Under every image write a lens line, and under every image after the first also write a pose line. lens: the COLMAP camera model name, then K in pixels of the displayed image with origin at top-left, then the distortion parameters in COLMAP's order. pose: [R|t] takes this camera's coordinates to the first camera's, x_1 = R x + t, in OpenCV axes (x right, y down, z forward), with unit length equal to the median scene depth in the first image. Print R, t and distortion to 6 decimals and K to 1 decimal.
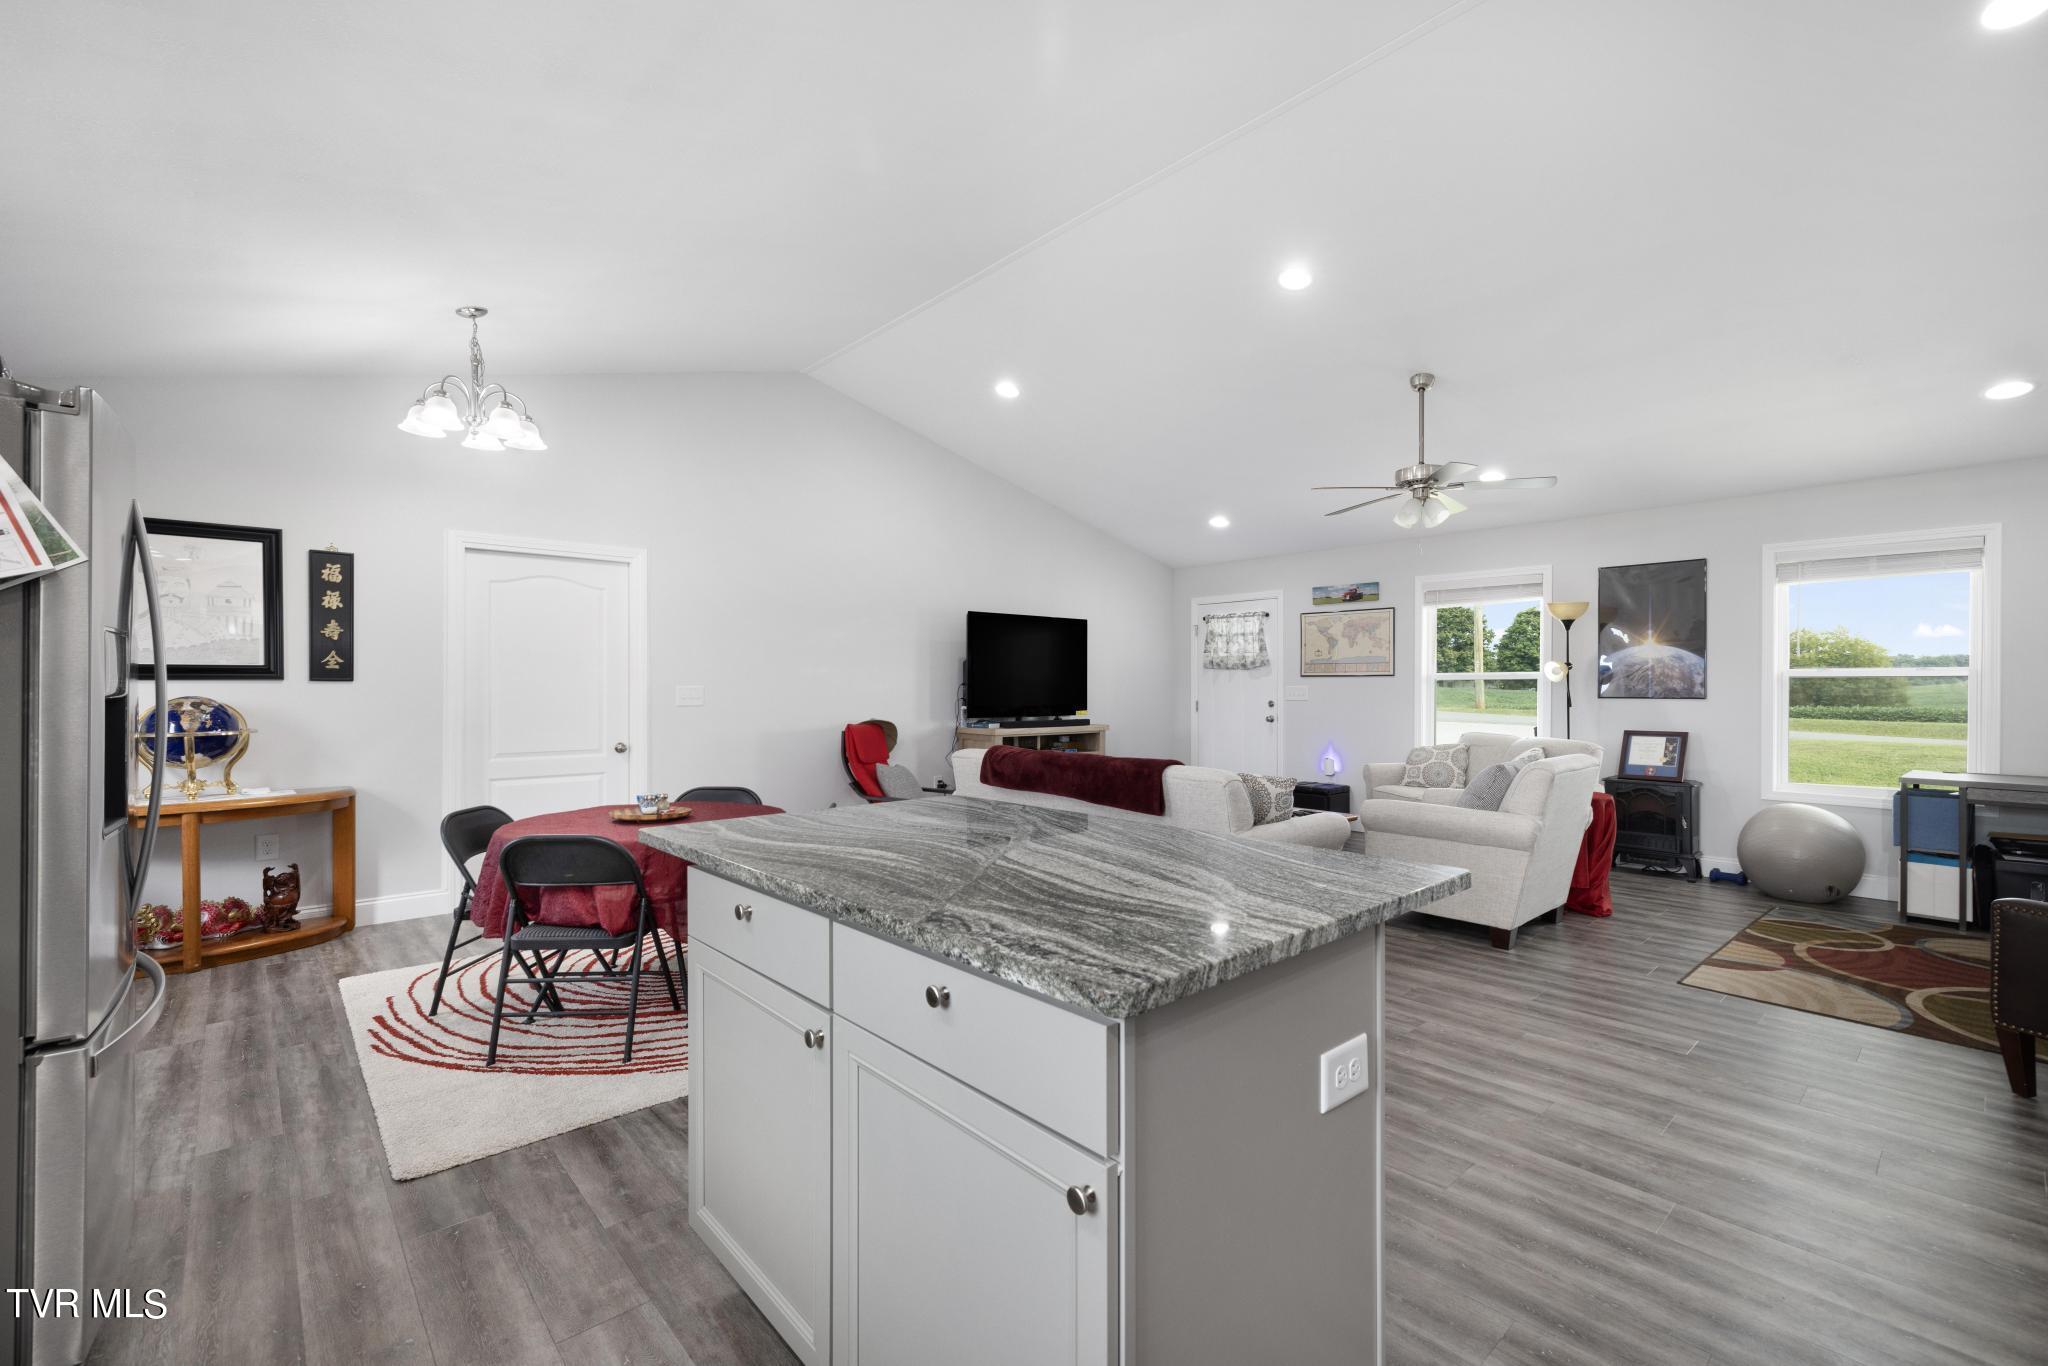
lens RADIAL K [[874.0, 0, 1032.4], [0, 874.0, 687.1], [0, 0, 1]] dist [0.001698, 0.000136]
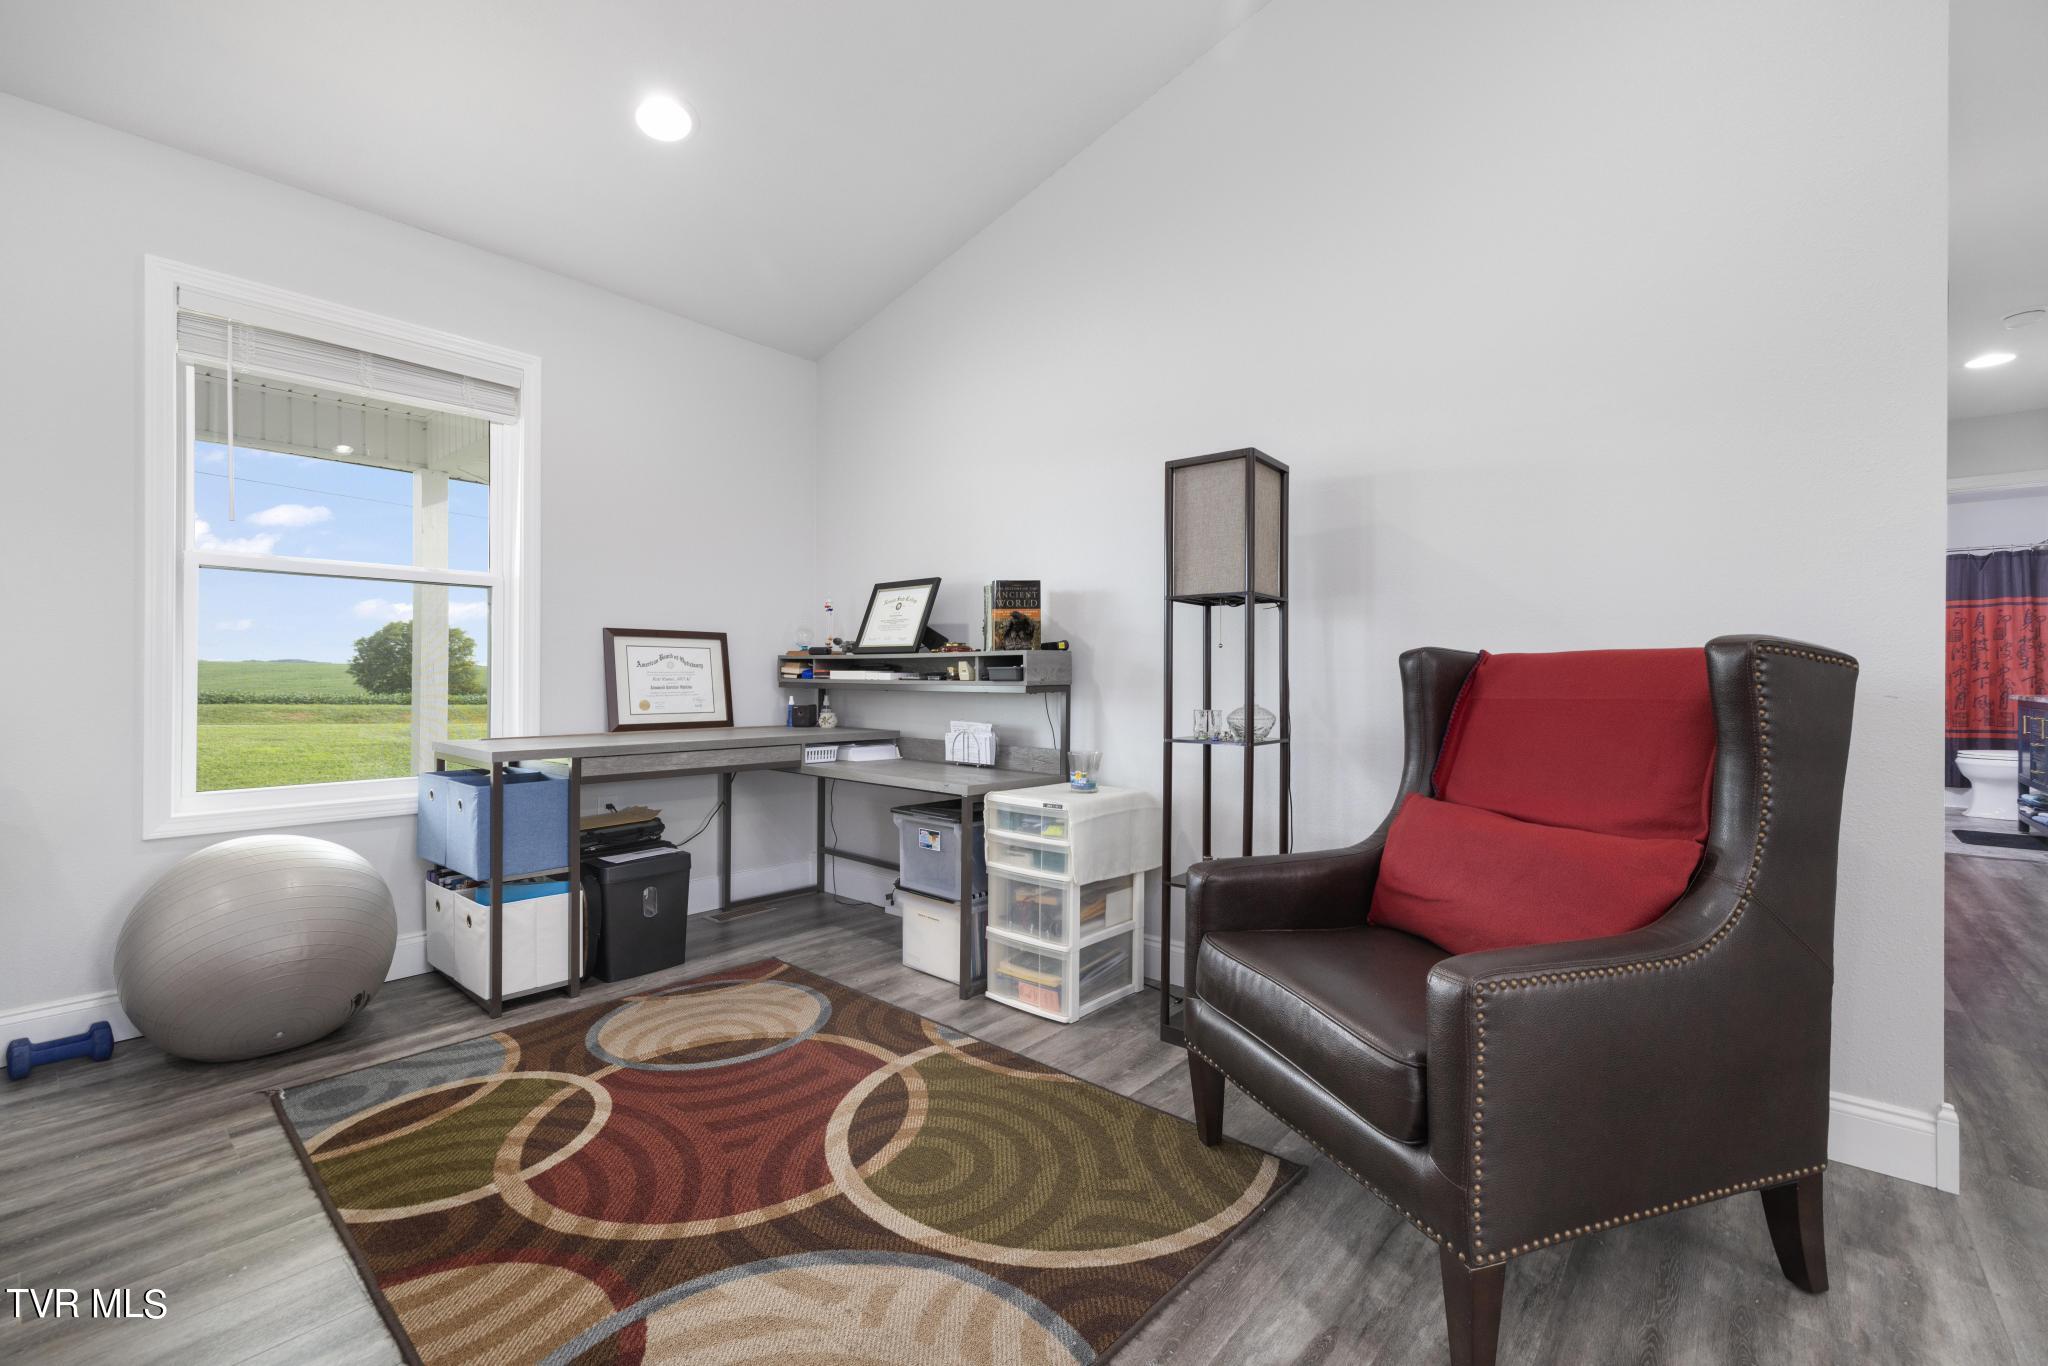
lens RADIAL K [[874.5, 0, 1027.3], [0, 874.5, 677.5], [0, 0, 1]] dist [0.001849, 0.000507]
pose [[-0.132139, -0.000360, 0.991231, 0.325099], [-0.000425, 1.000000, 0.000307, 0.044666], [-0.991231, -0.000380, -0.132139, 0.588468]]
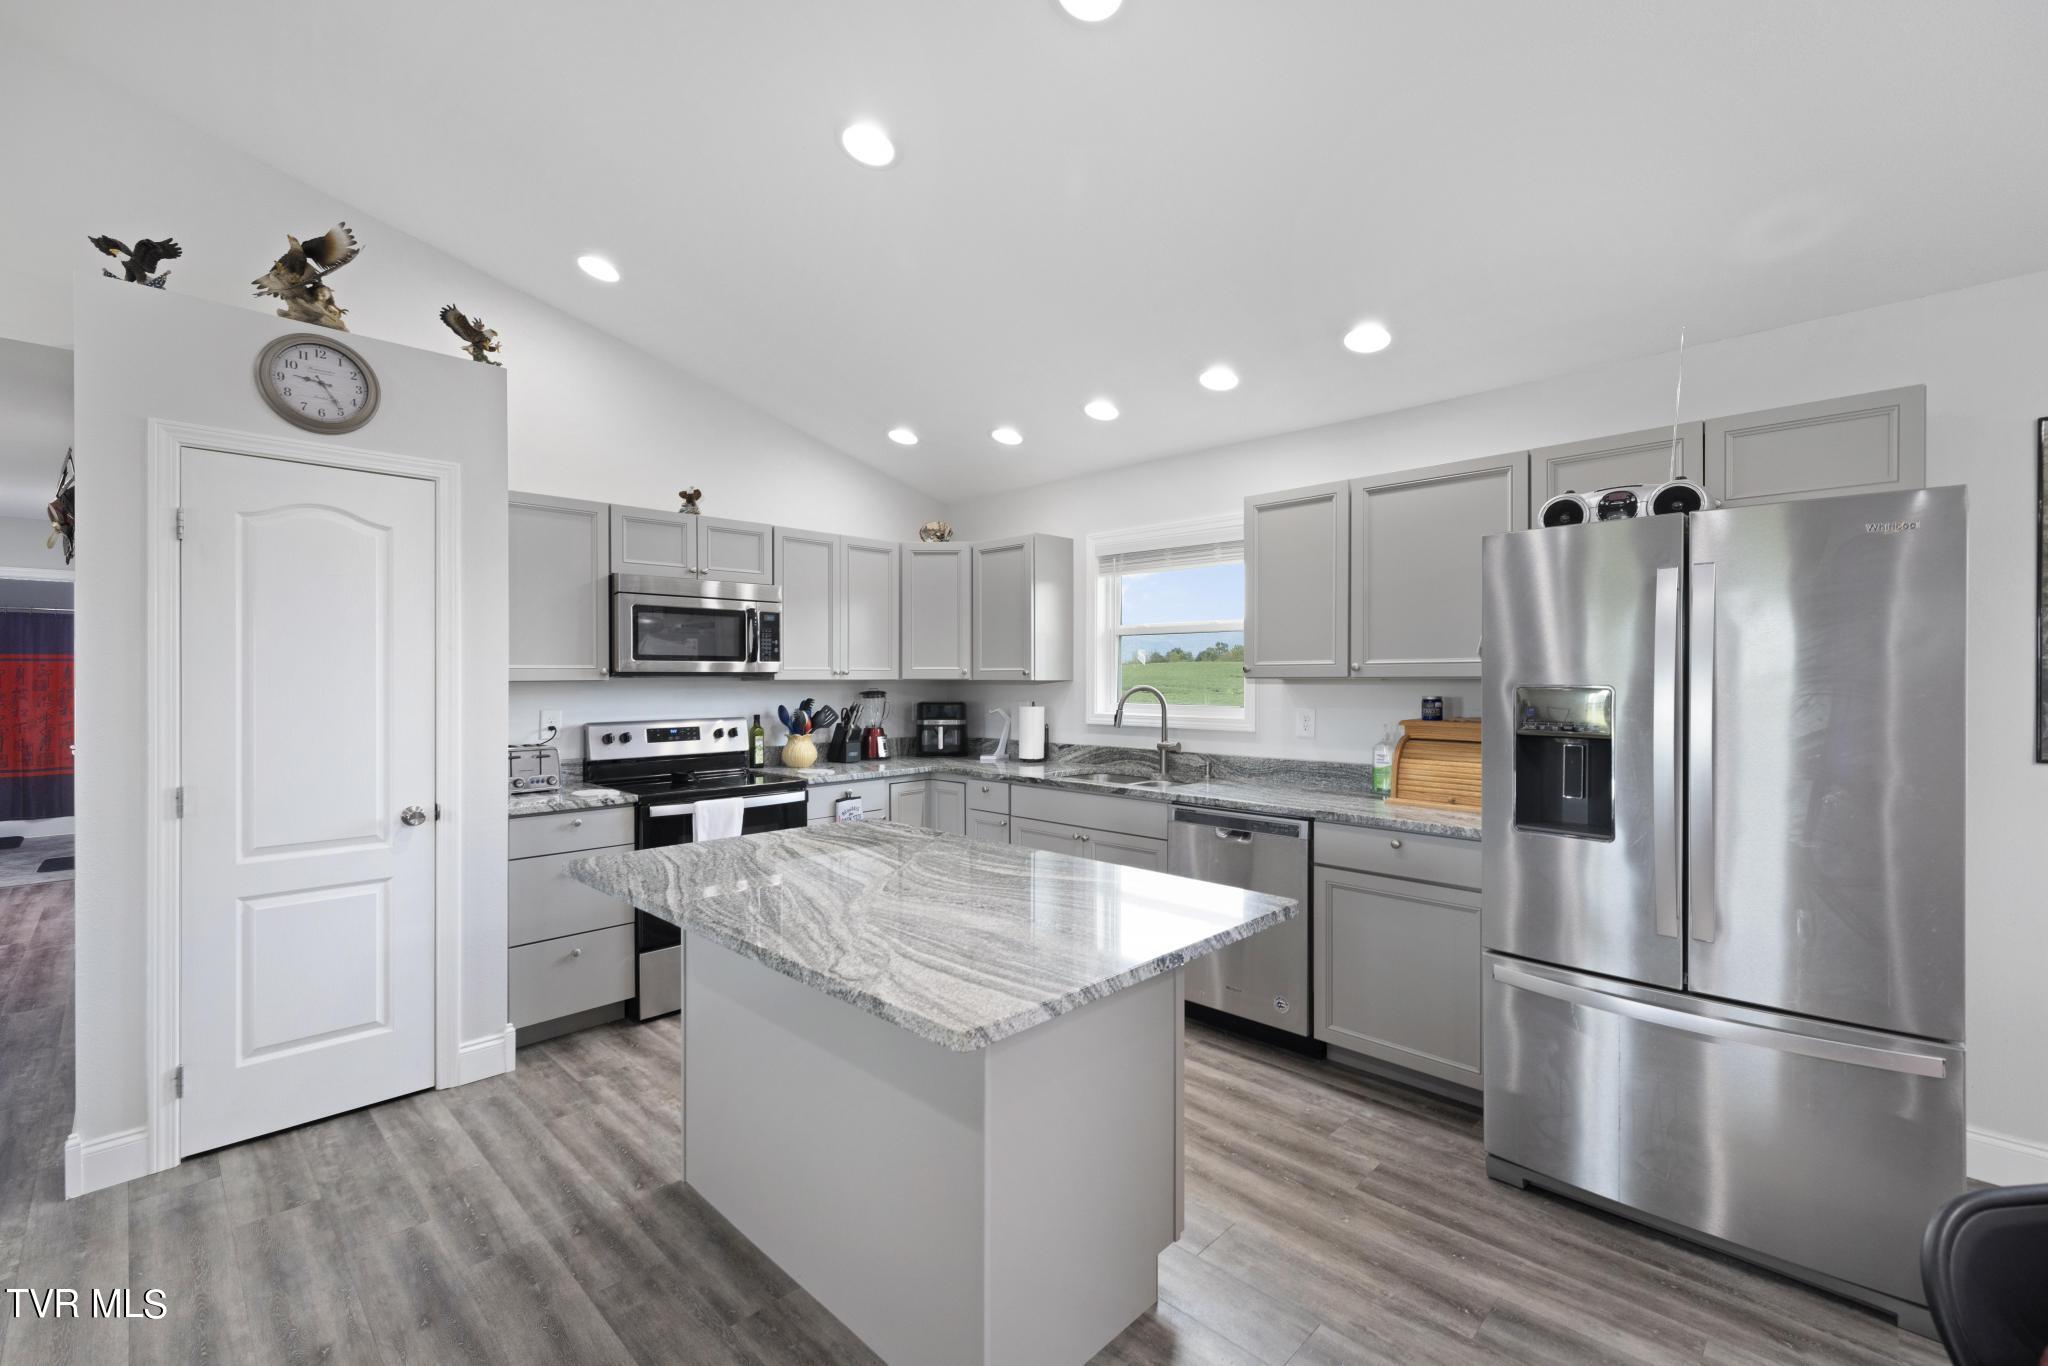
lens RADIAL K [[874.5, 0, 1027.3], [0, 874.5, 677.5], [0, 0, 1]] dist [0.001849, 0.000507]
pose [[-0.997914, 0.001452, -0.064544, -0.038701], [0.001361, 0.999998, 0.001449, -0.022721], [0.064546, 0.001358, -0.997914, 0.652317]]
